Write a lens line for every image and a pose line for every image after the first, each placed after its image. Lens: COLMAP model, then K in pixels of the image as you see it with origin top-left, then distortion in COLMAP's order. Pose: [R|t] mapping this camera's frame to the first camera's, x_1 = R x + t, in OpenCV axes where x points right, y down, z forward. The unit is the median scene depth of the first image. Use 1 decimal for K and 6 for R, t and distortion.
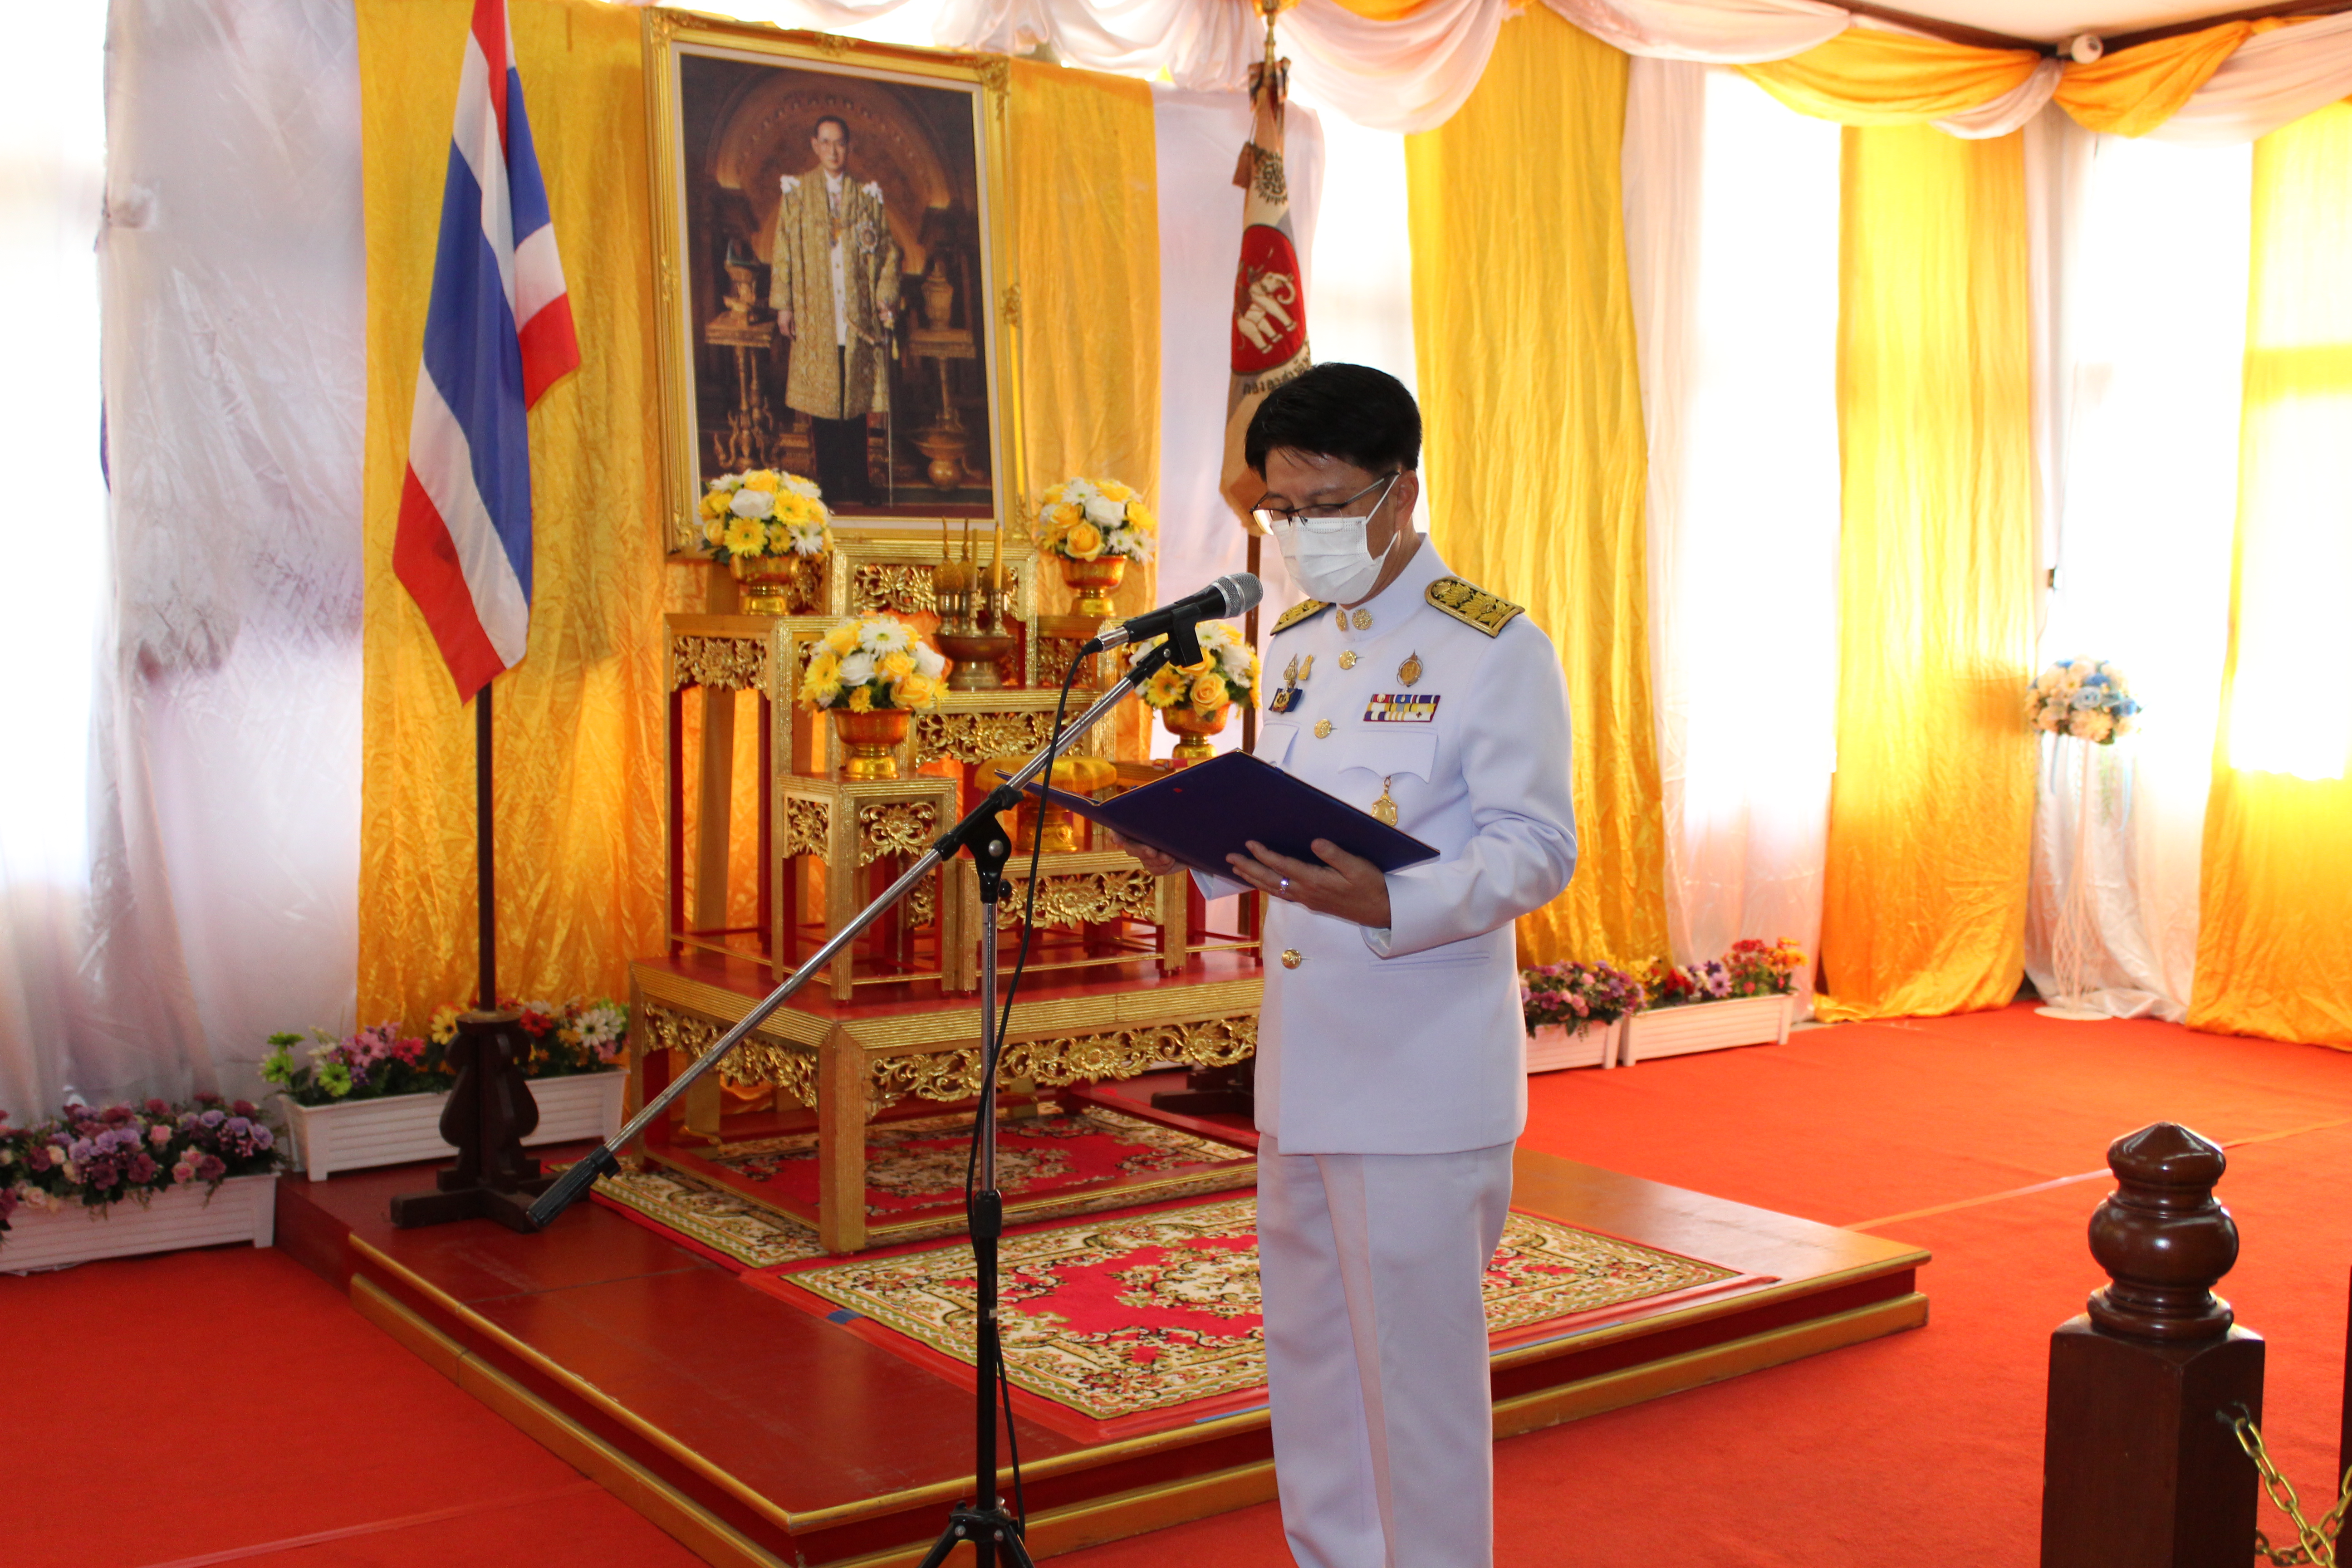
lens RADIAL K [[2540.0, 0, 1180.6], [0, 2540.0, 781.2], [0, 0, 1]] dist [-0.125402, 0.162141]
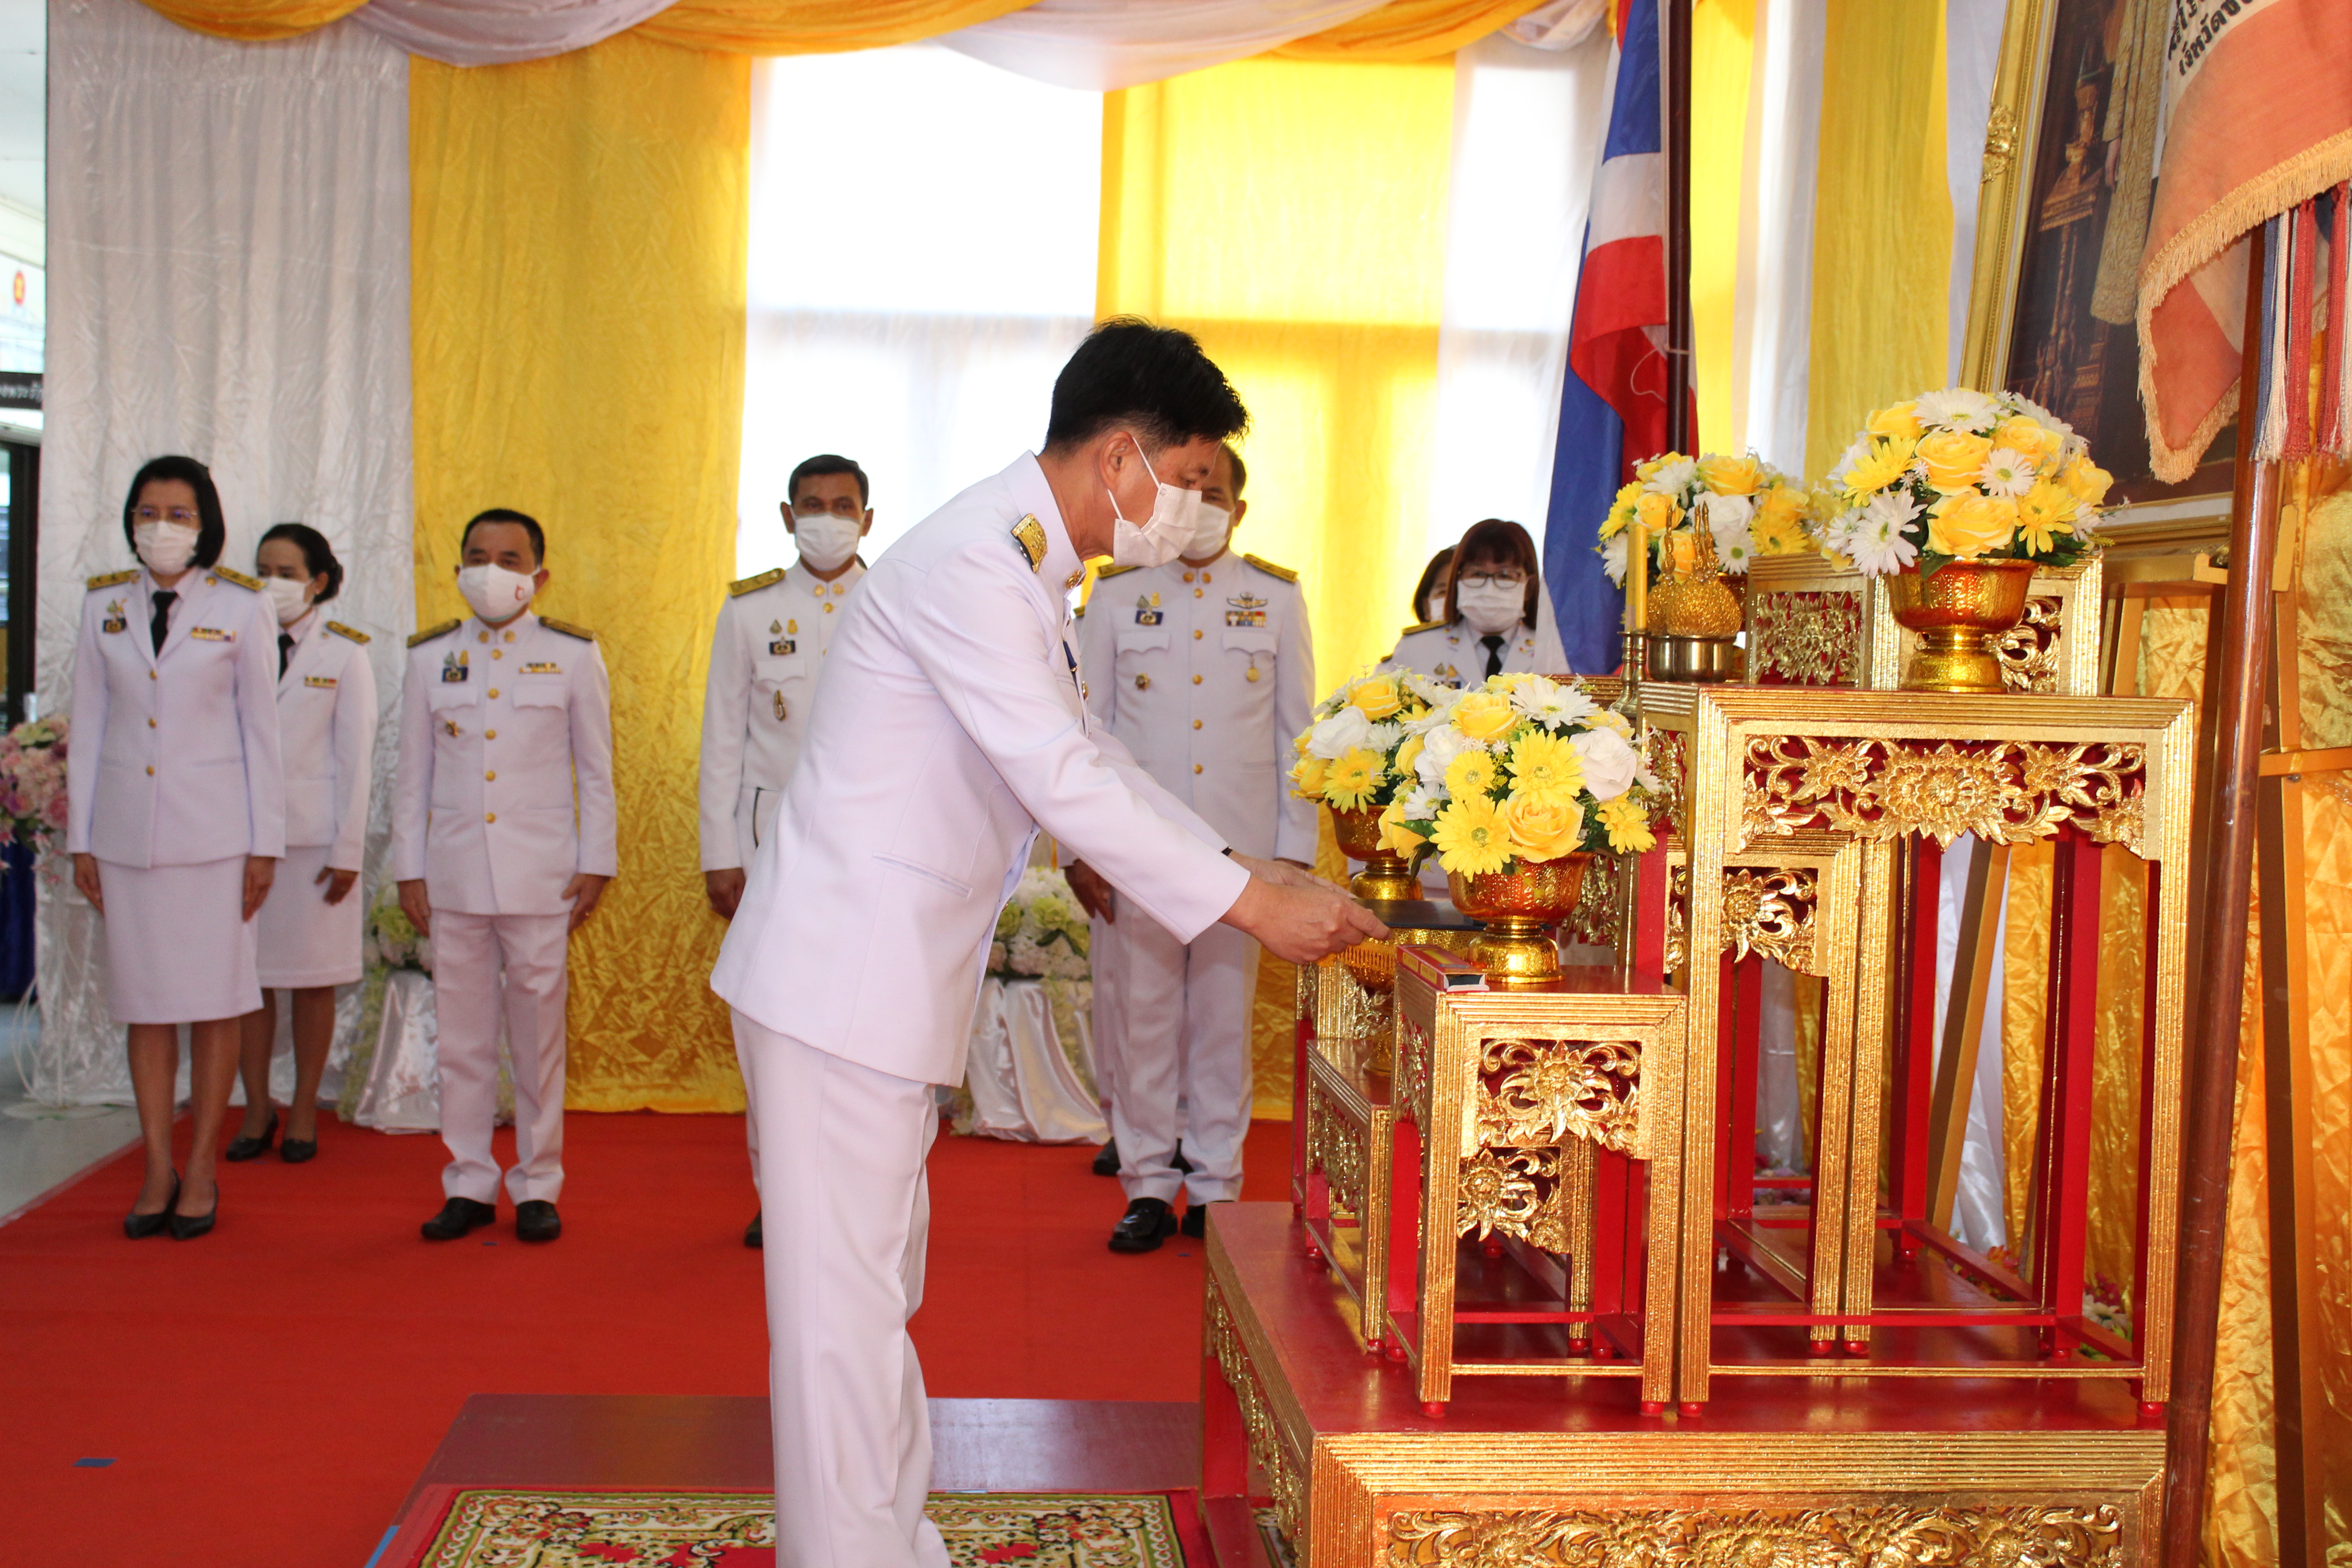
lens RADIAL K [[2958.3, 0, 1171.7], [0, 2958.3, 772.4], [0, 0, 1]] dist [-0.062135, 0.113340]
pose [[-0.537122, 0.017978, -0.843313, 0.497586], [-0.090989, 0.992704, 0.079116, -0.082782], [0.838583, 0.119228, -0.531567, 1.183962]]
